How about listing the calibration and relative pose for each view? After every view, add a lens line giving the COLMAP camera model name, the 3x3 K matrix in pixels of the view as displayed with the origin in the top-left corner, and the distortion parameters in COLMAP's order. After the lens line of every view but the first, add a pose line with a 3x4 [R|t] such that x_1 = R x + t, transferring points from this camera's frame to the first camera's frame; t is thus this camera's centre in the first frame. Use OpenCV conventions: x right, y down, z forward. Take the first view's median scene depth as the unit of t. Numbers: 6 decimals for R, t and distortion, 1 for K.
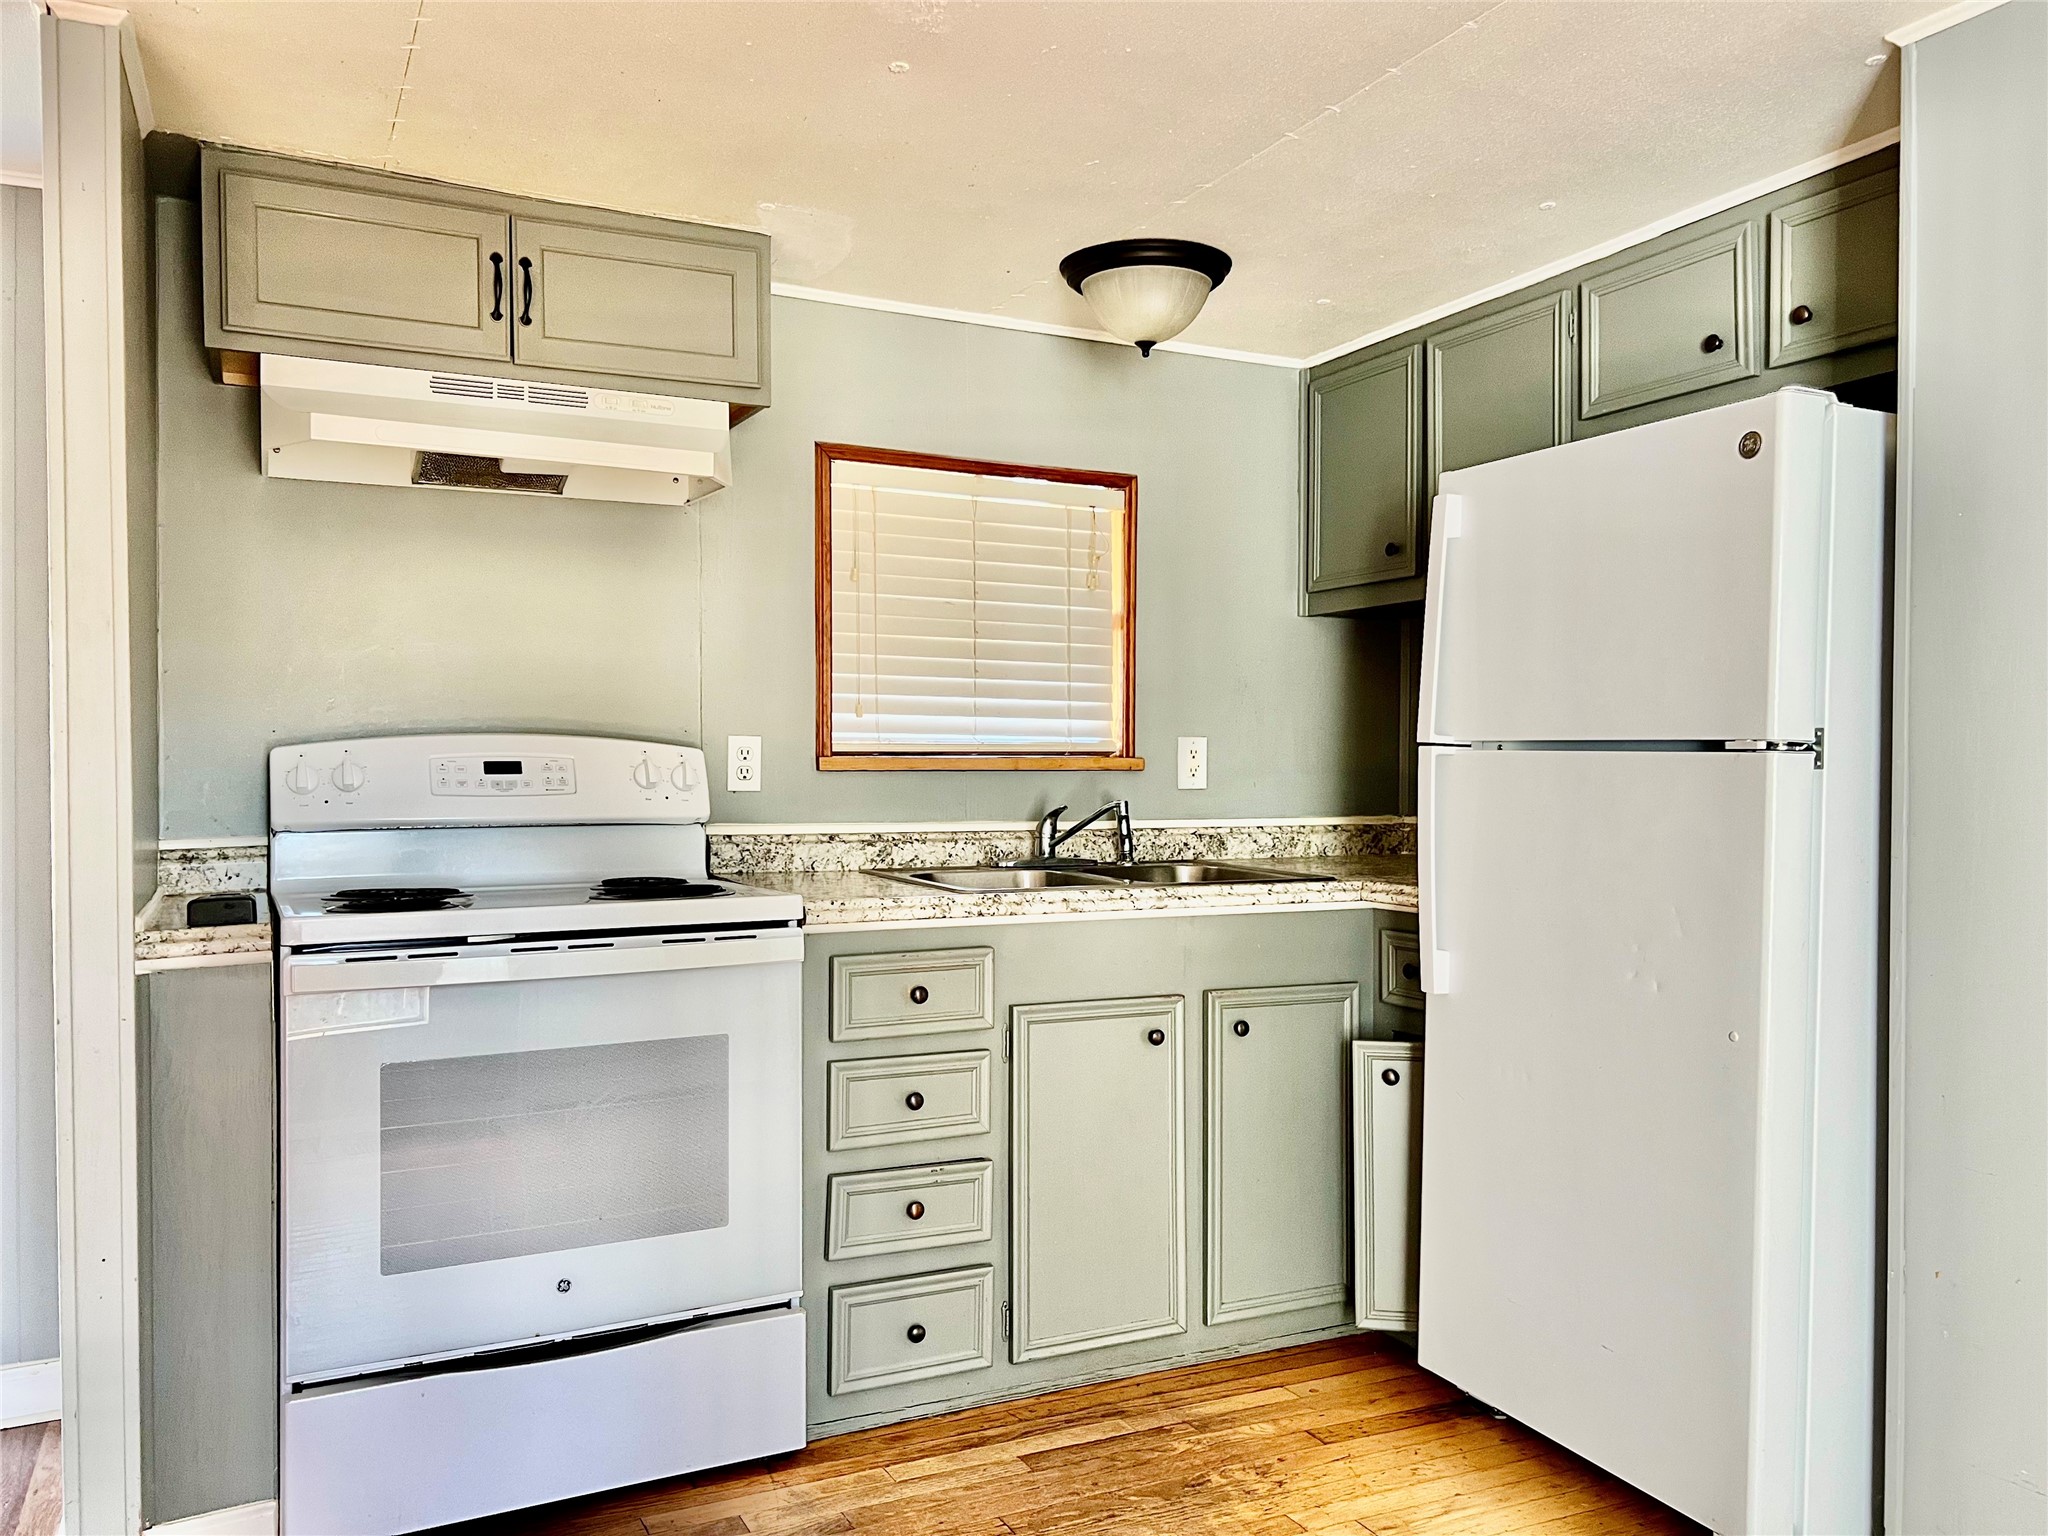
lens RADIAL K [[1554.6, 0, 1027.3], [0, 1554.6, 770.0], [0, 0, 1]] dist [0.046889, -0.028873]
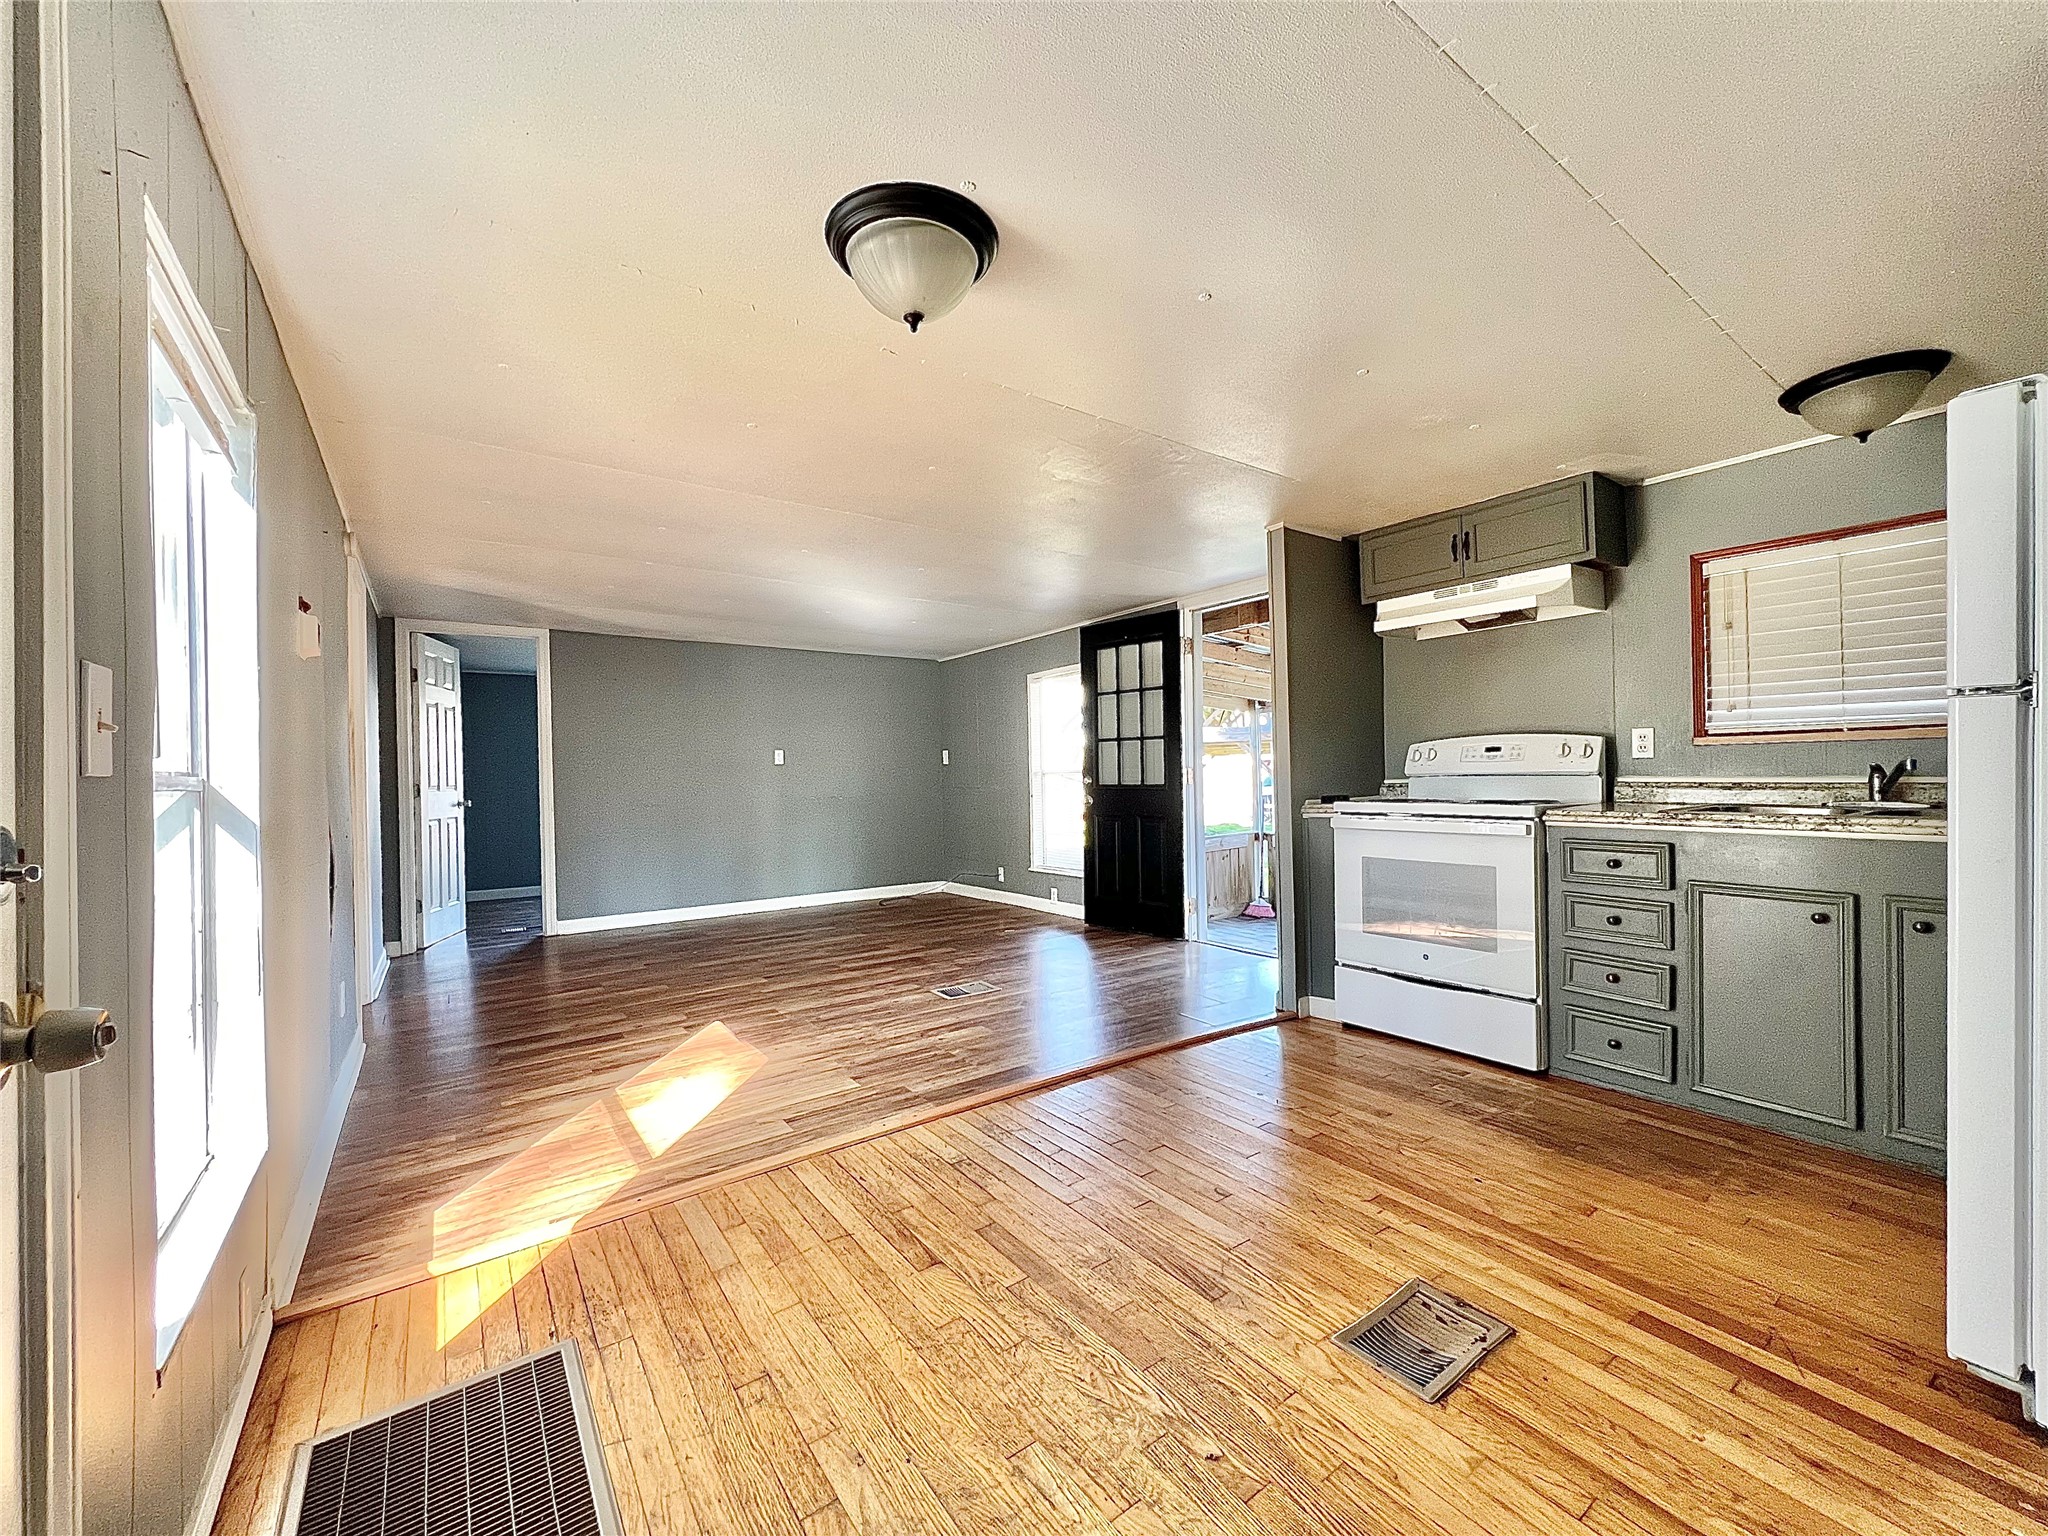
lens RADIAL K [[820.0, 0, 1022.1], [0, 820.0, 778.5], [0, 0, 1]] dist [0.001905, -0.000494]
pose [[0.157833, 0.001683, -0.987464, 0.743700], [0.006906, 0.999972, 0.002808, 0.033474], [0.987442, -0.007263, 0.157817, 0.142907]]
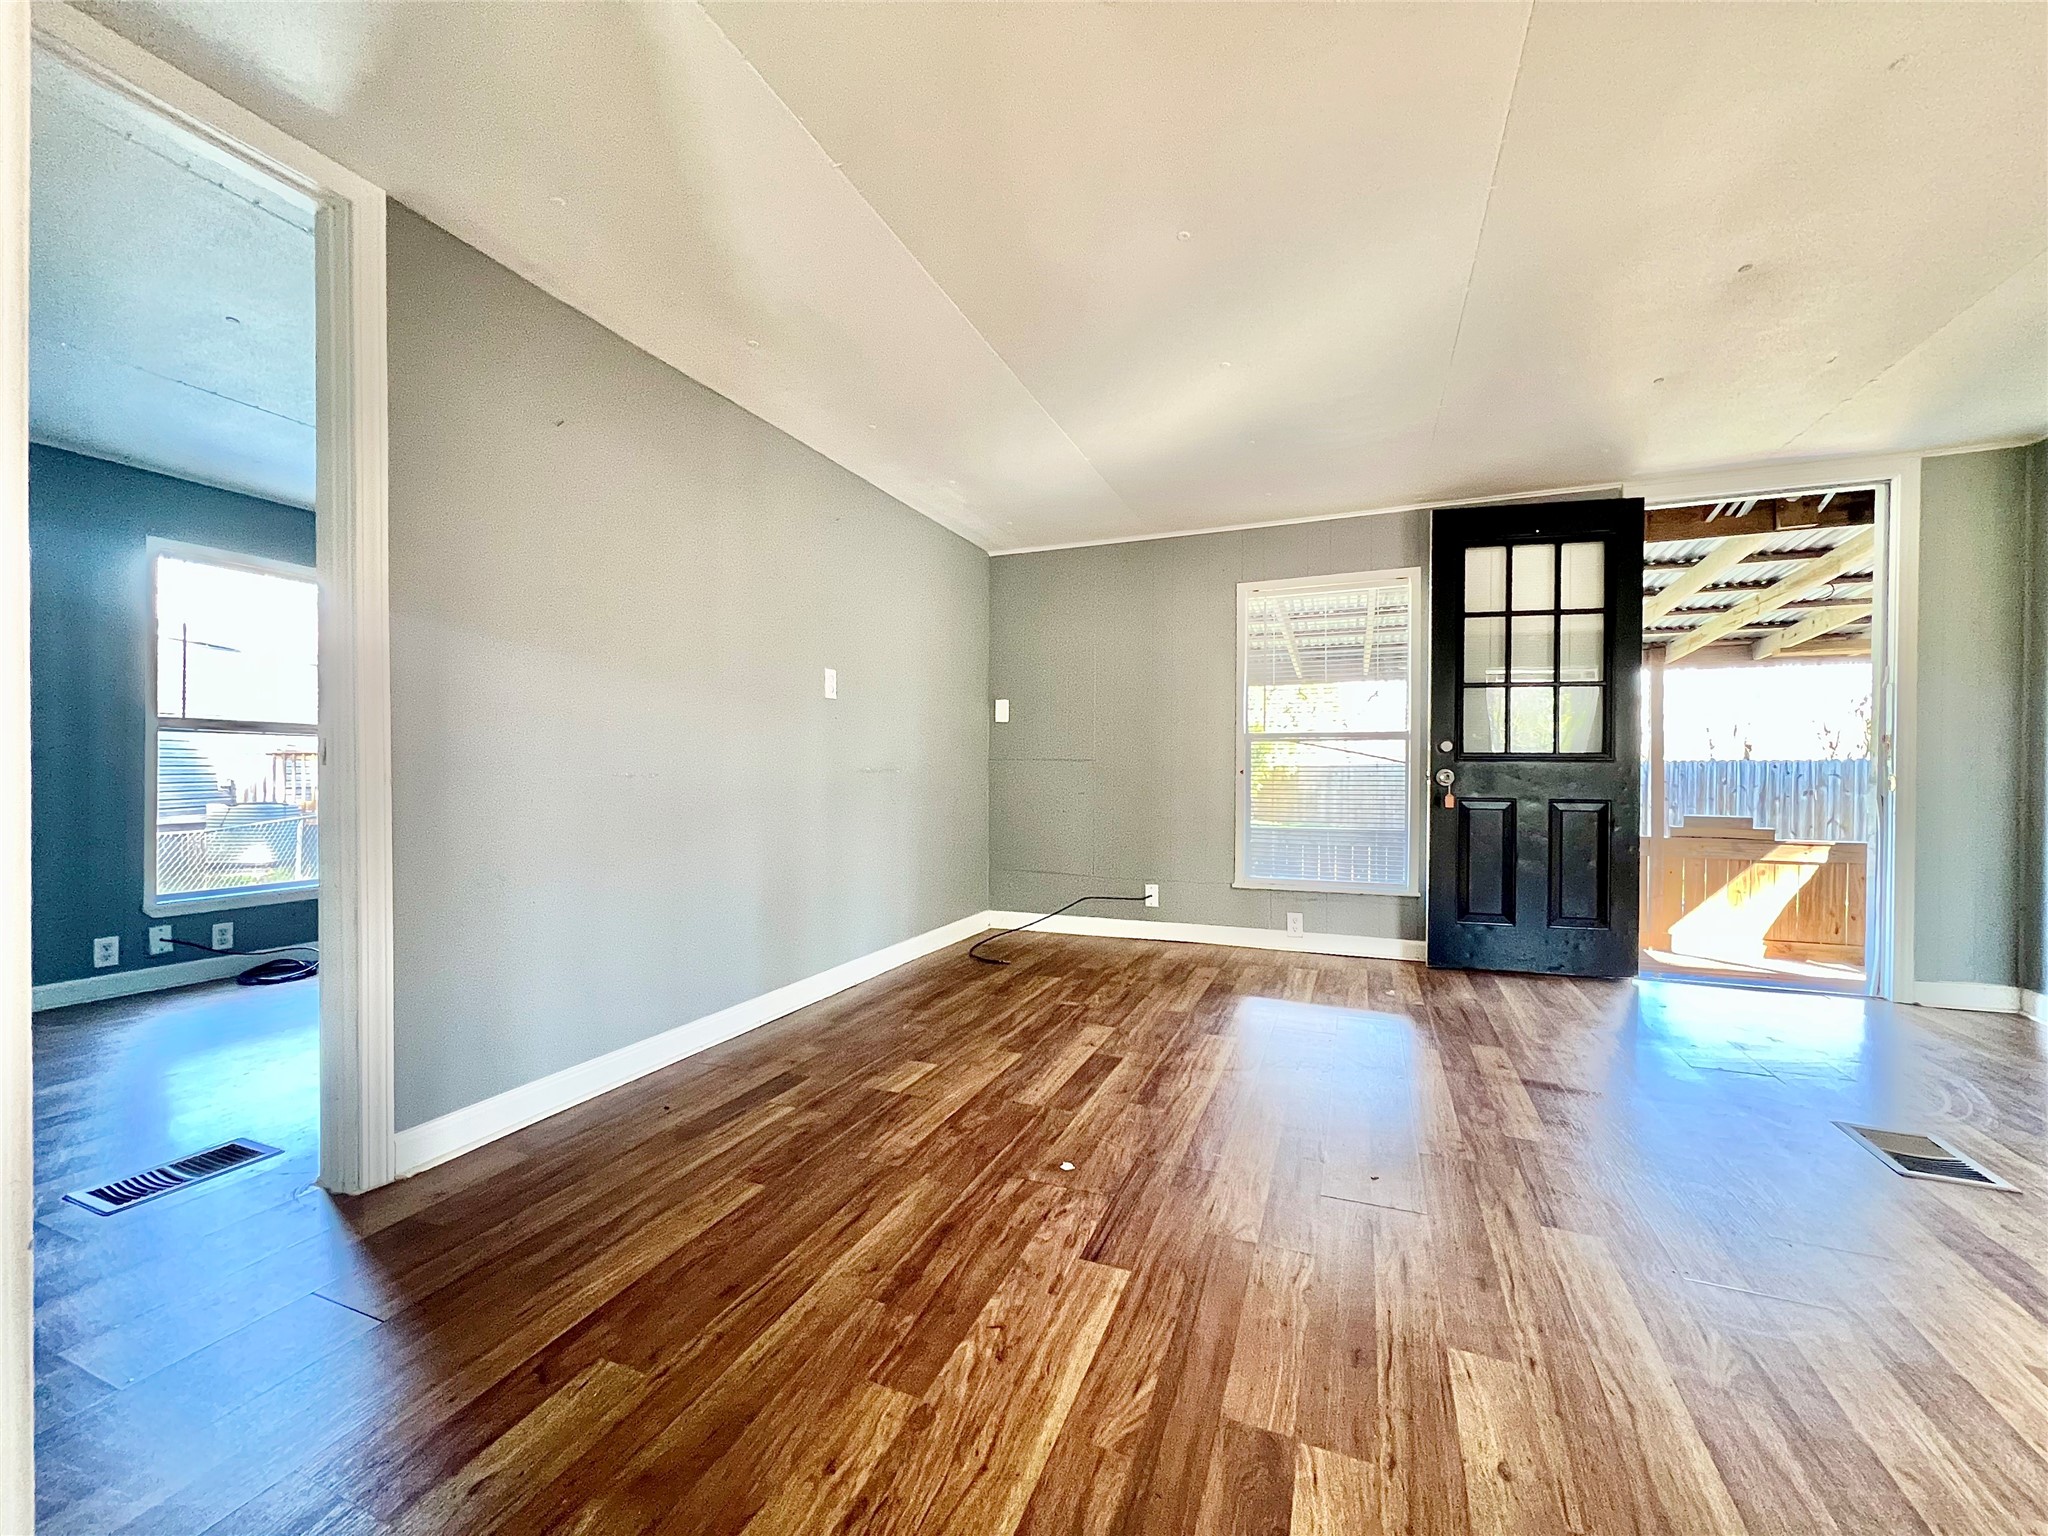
lens RADIAL K [[820.0, 0, 1026.0], [0, 820.0, 767.3], [0, 0, 1]] dist [0.001905, -0.000494]
pose [[0.663043, 0.001433, -0.748580, -0.637559], [-0.013189, 0.999865, -0.009768, 0.099079], [0.748465, 0.016350, 0.662973, -0.726173]]
